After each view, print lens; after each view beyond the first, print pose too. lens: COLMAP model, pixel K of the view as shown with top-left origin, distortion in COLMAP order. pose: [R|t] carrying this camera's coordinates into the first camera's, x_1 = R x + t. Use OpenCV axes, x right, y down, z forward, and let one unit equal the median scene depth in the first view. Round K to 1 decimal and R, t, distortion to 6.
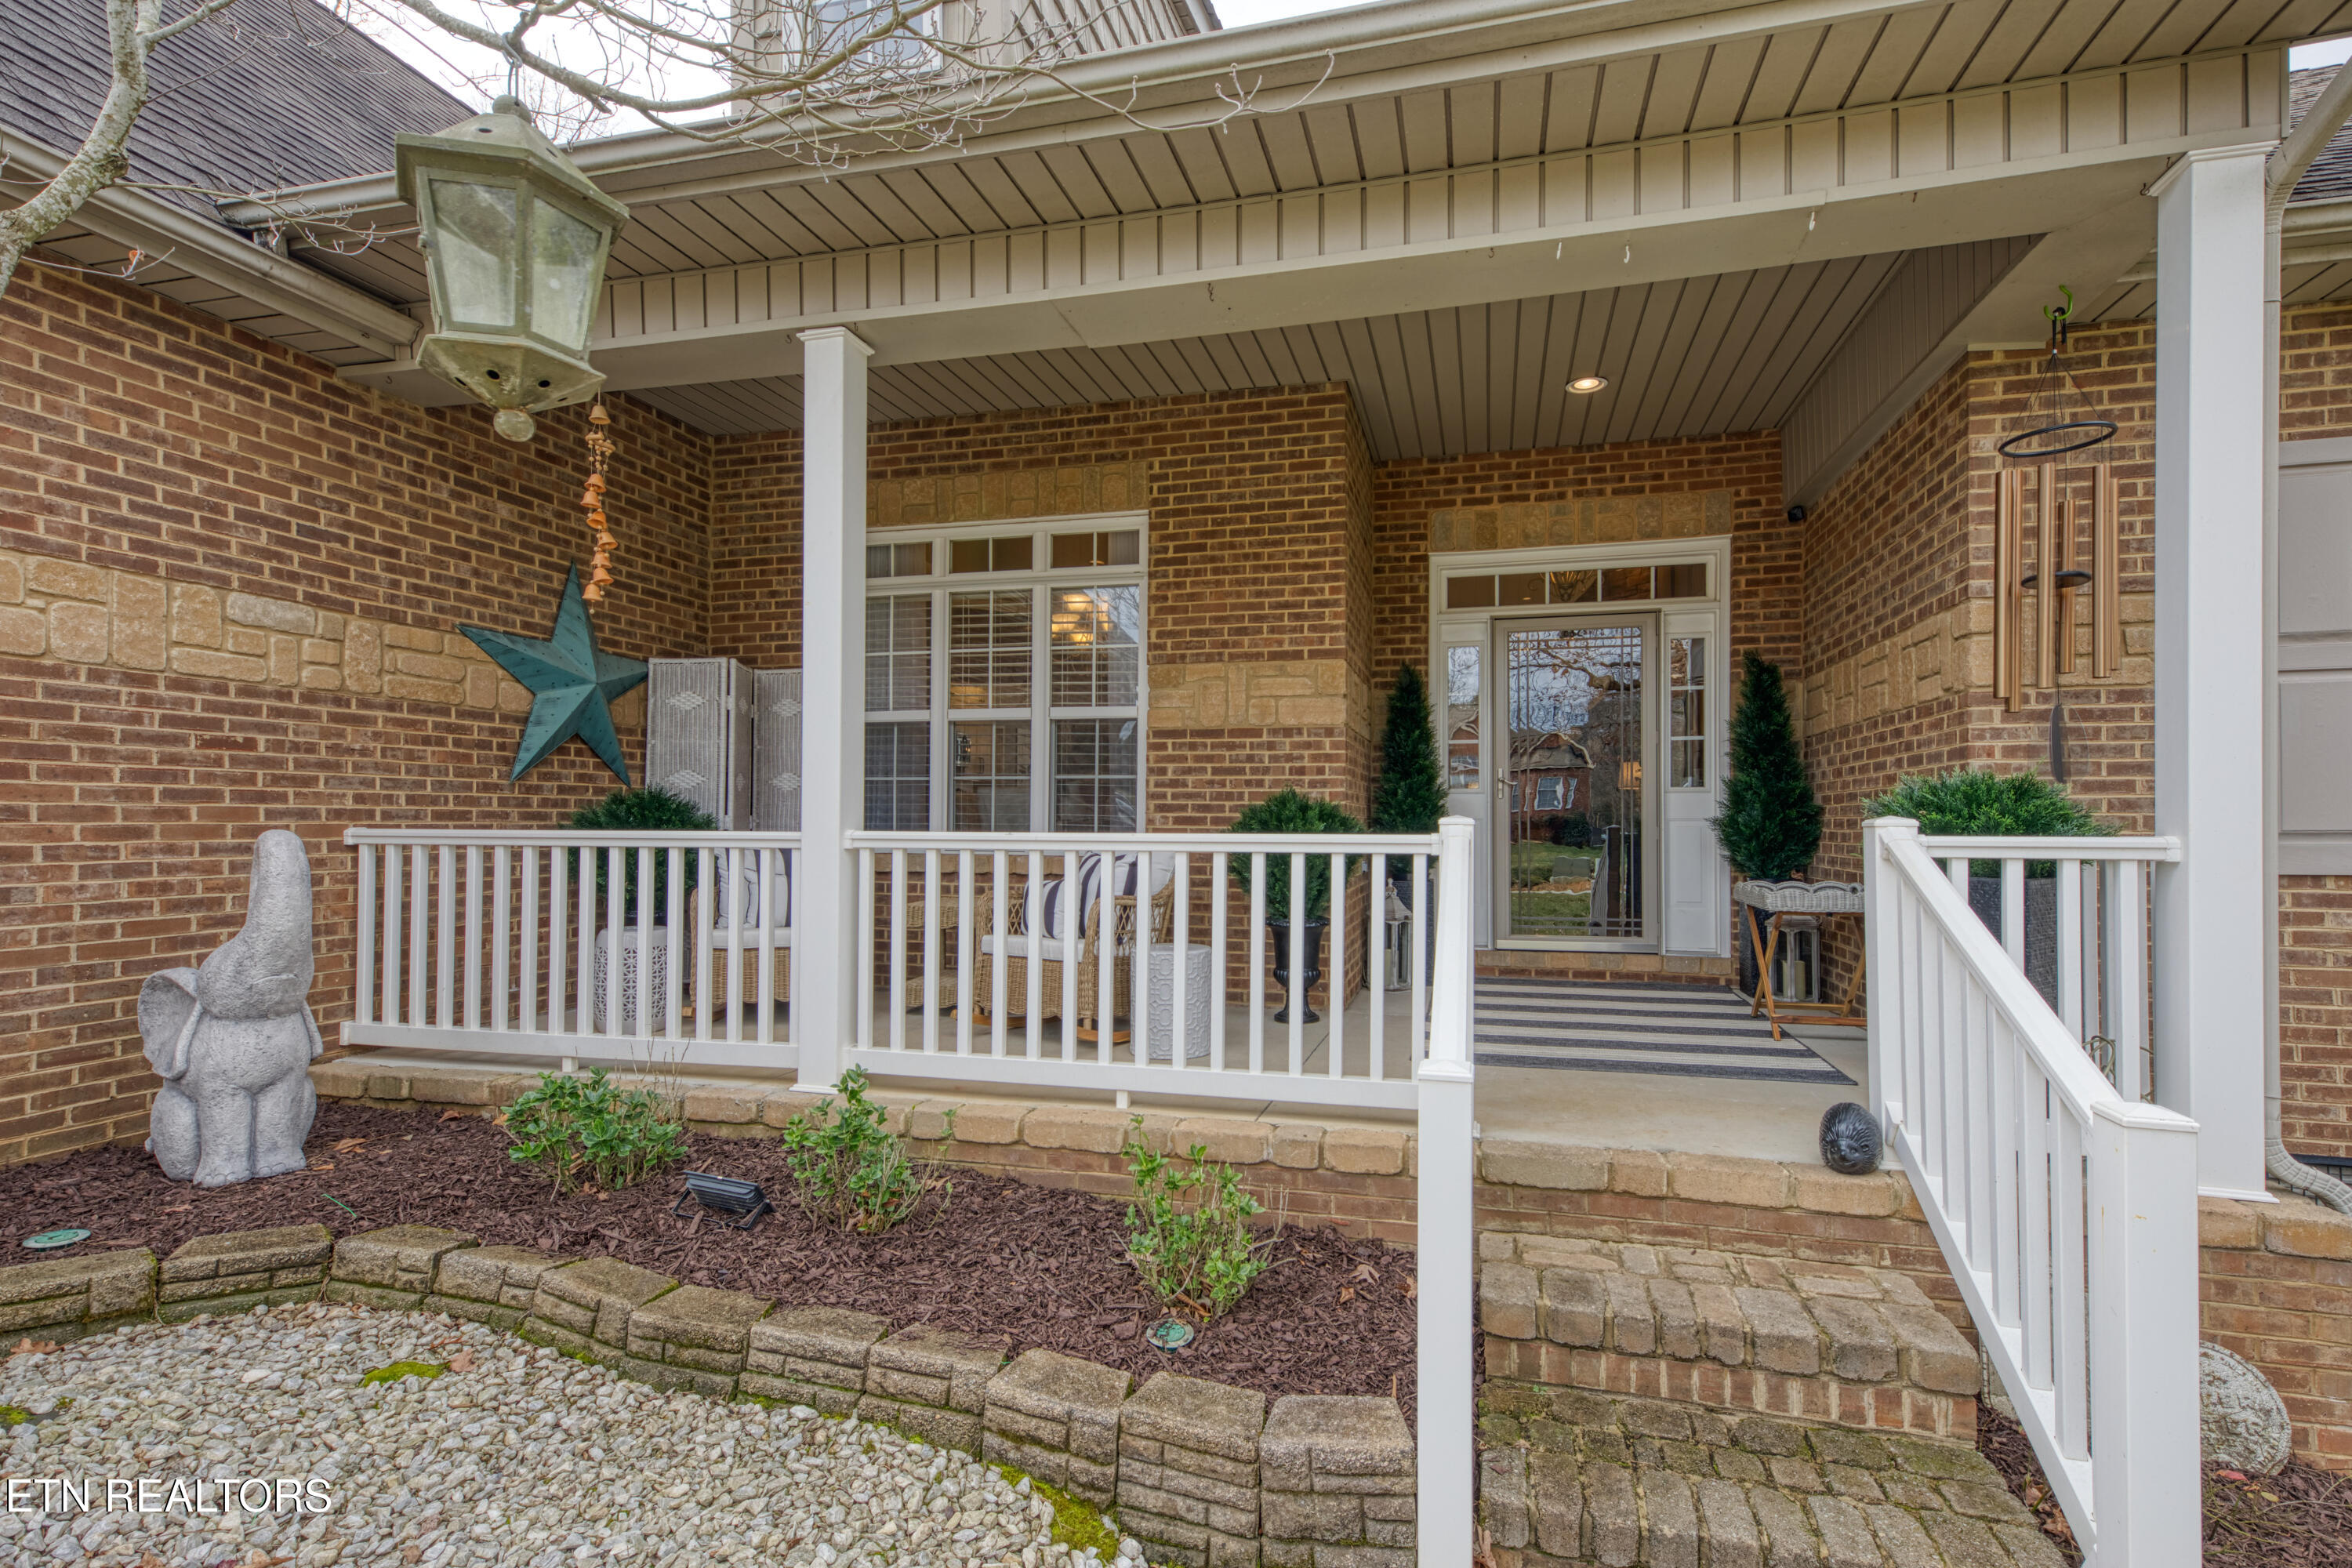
lens RADIAL K [[1072.2, 0, 1153.2], [0, 1072.2, 779.1], [0, 0, 1]] dist [0.002169, 0.000162]
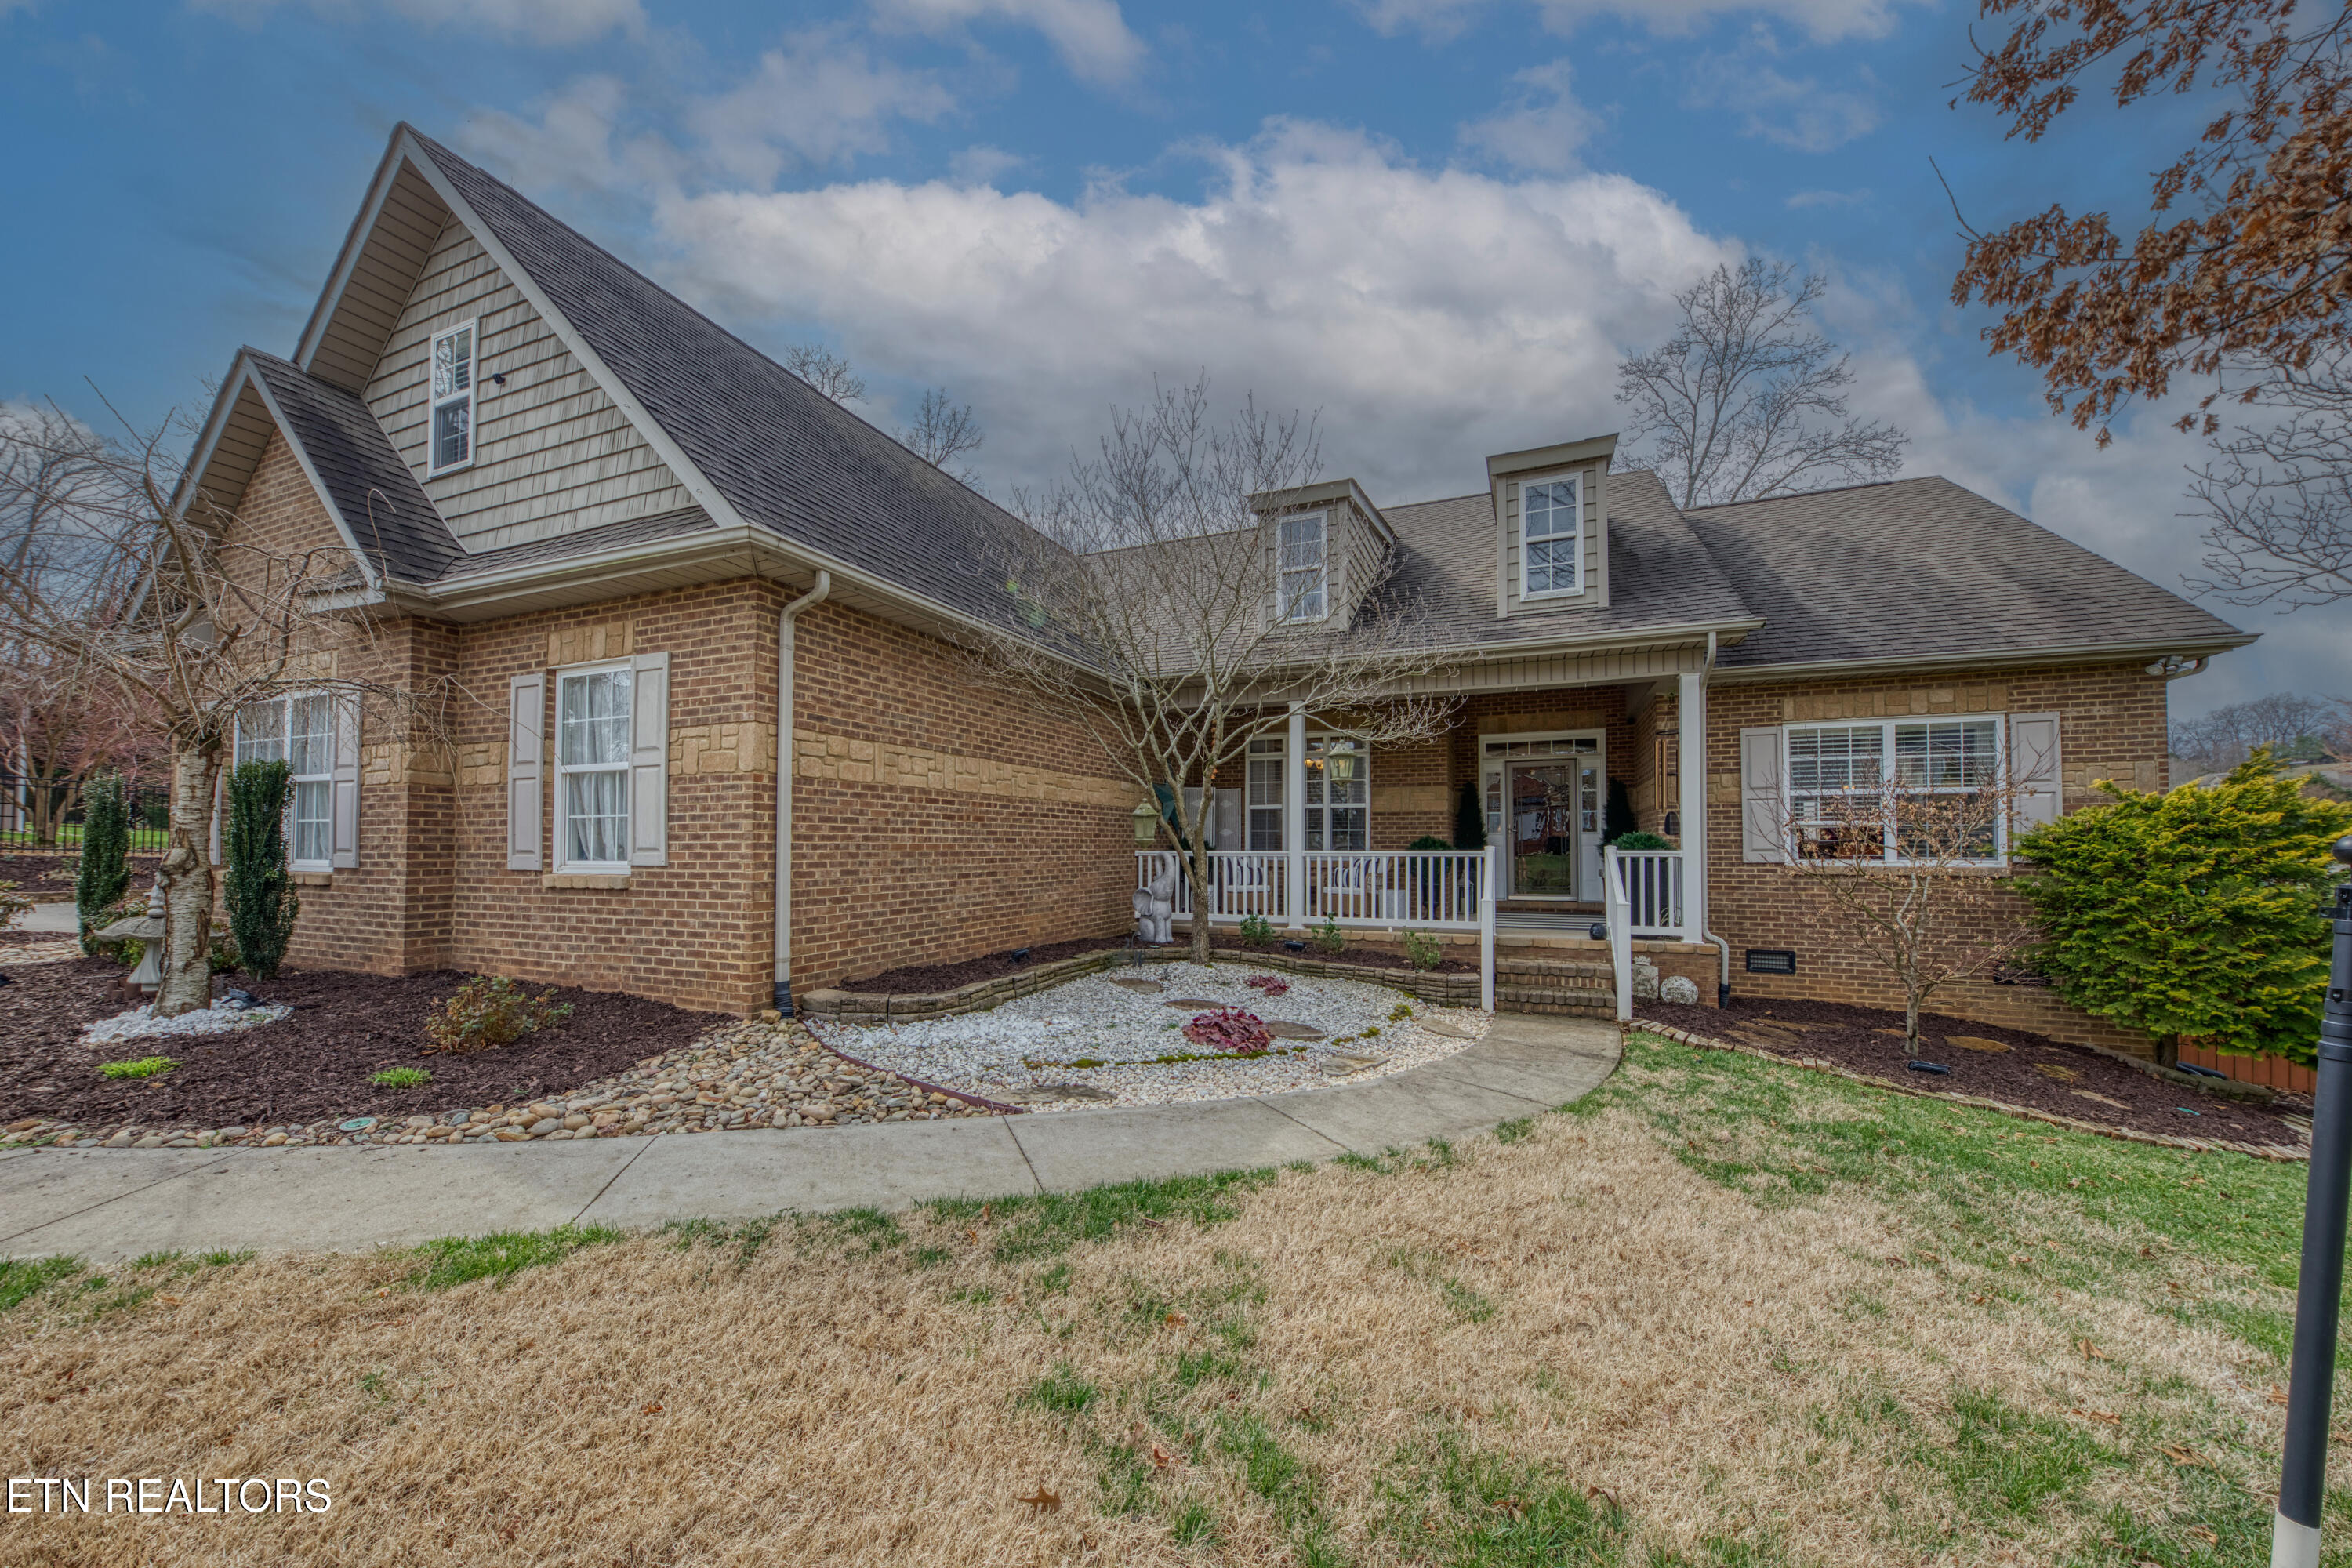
lens RADIAL K [[820.3, 0, 1180.6], [0, 820.3, 819.6], [0, 0, 1]] dist [0.004041, -0.003040]
pose [[0.996002, -0.007974, -0.088974, -0.329445], [0.008935, 0.999906, 0.010407, -0.060193], [0.088883, -0.011161, 0.995980, -1.200736]]
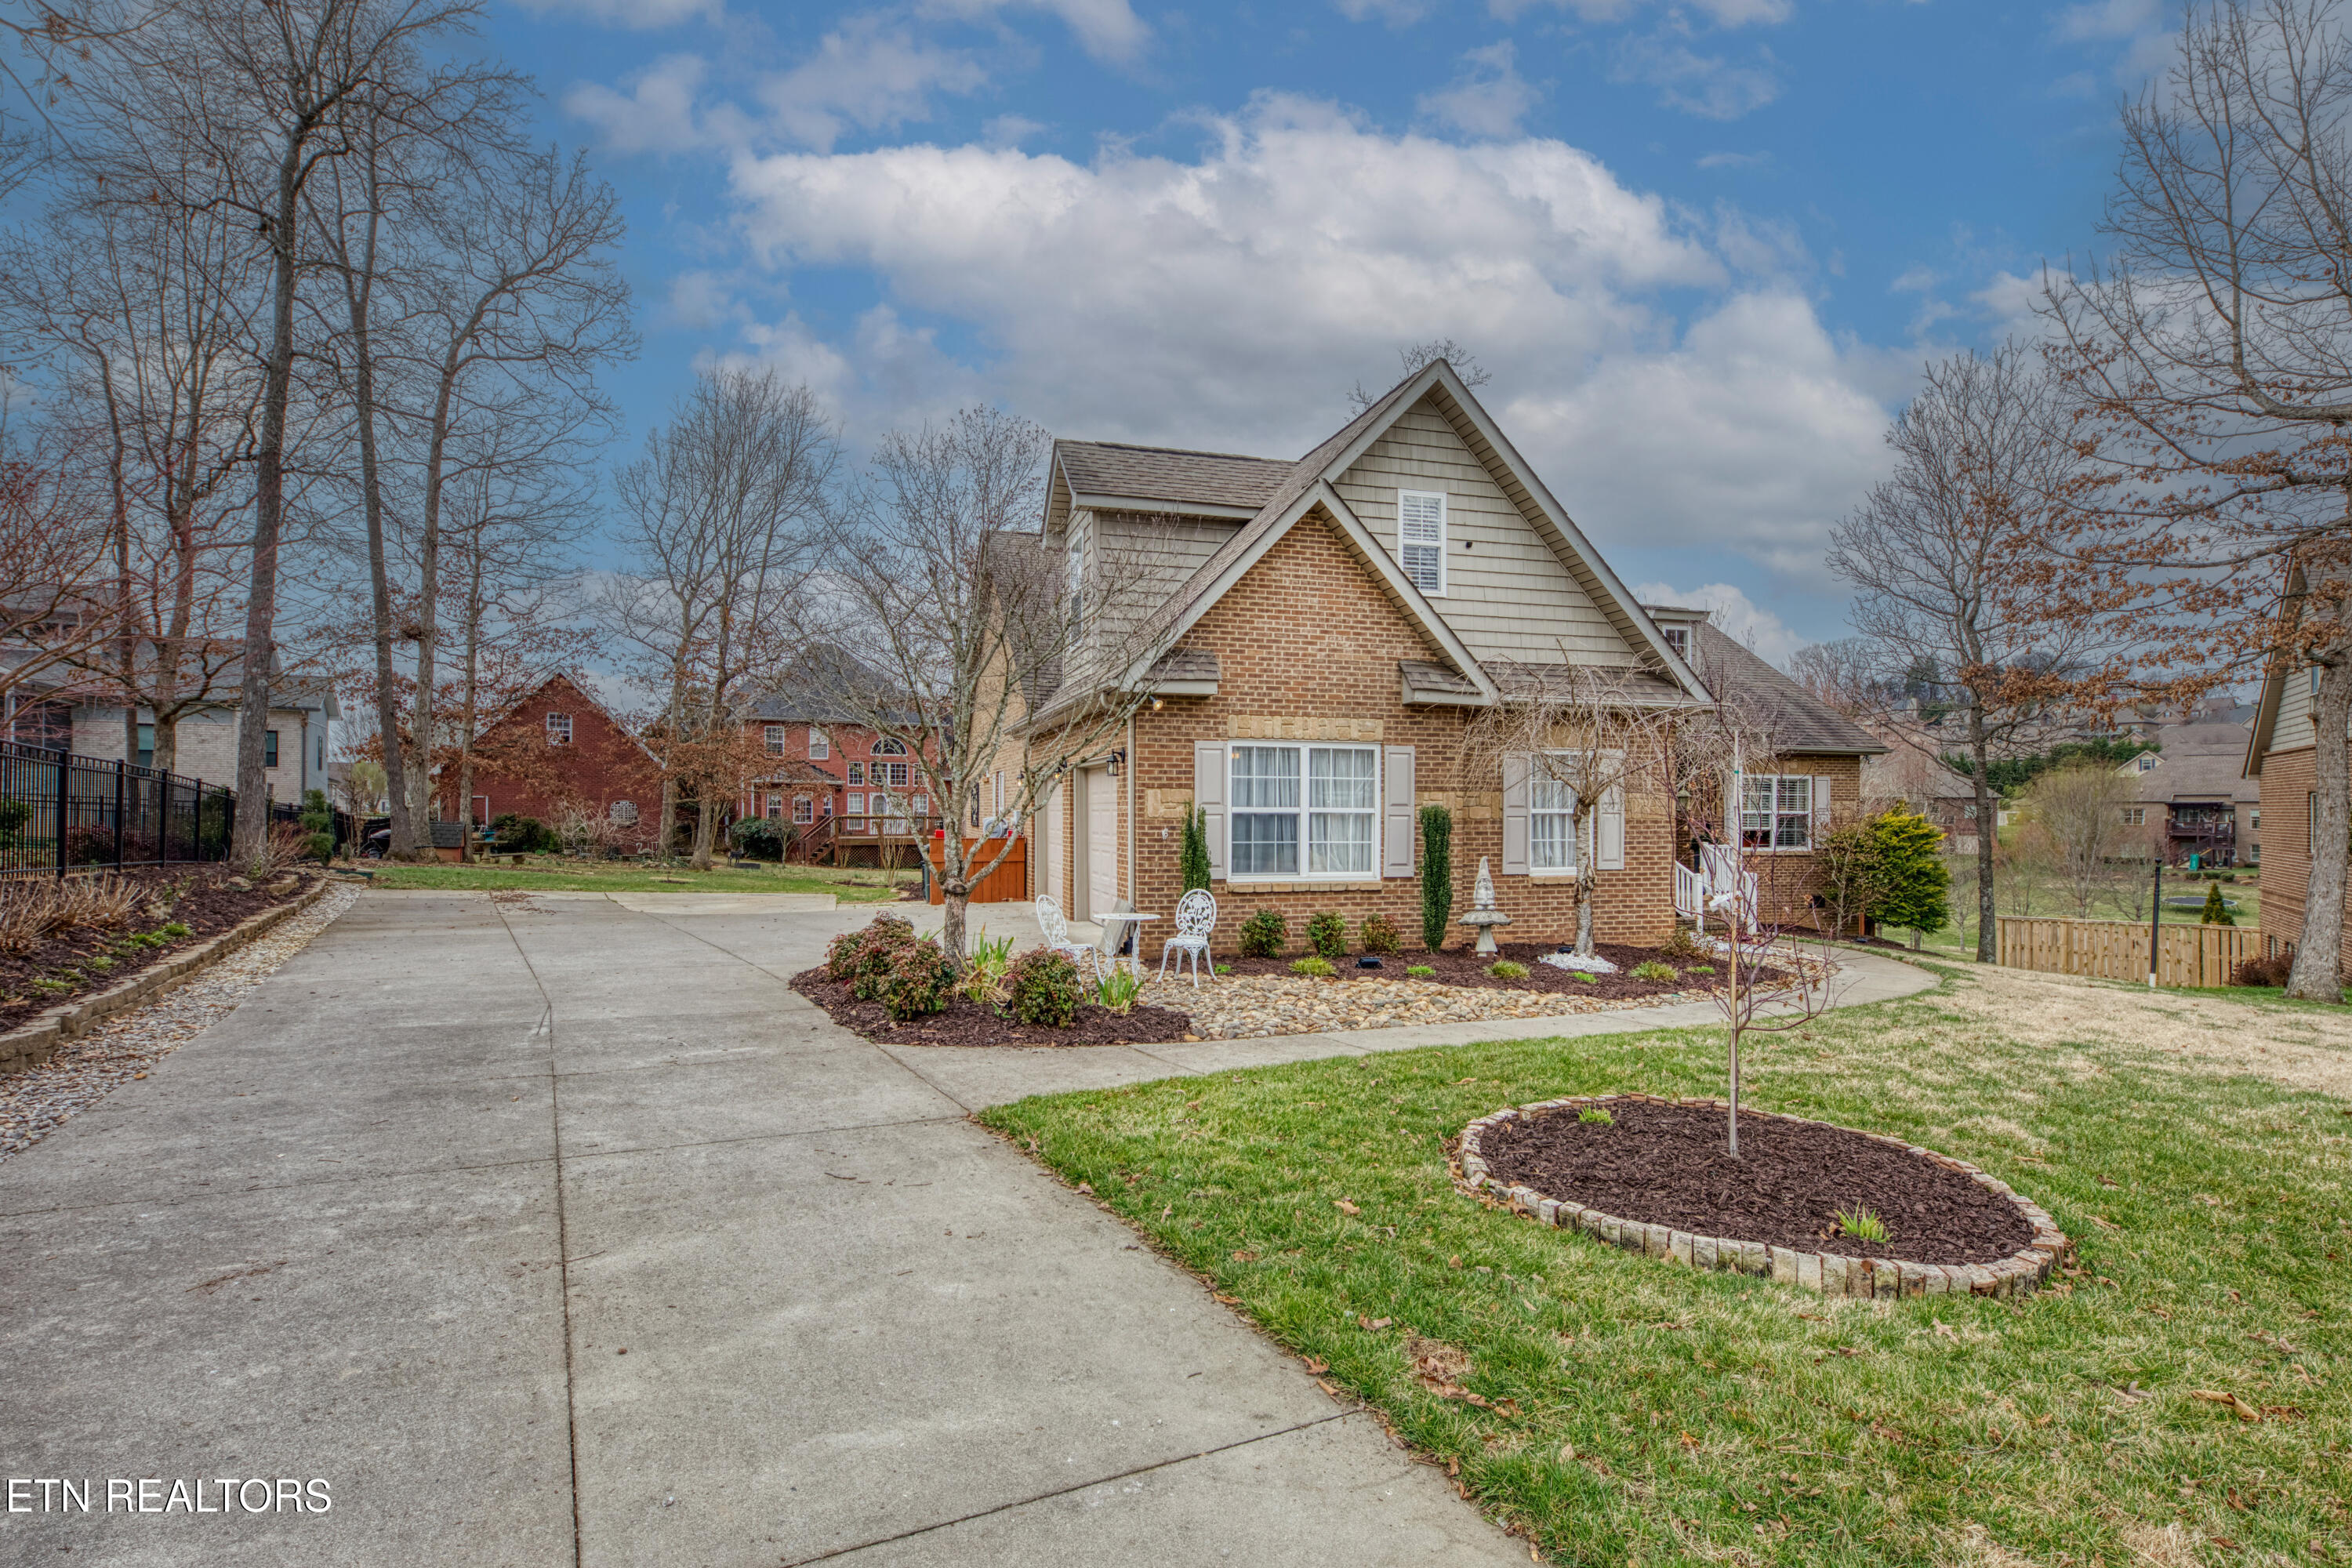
lens RADIAL K [[1145.2, 0, 1173.0], [0, 1145.2, 786.0], [0, 0, 1]] dist [0.013707, -0.000297]
pose [[0.828144, 0.011334, 0.560401, -3.743559], [-0.028490, 0.999354, 0.021889, -0.232013], [-0.559791, -0.034093, 0.827932, -1.884027]]
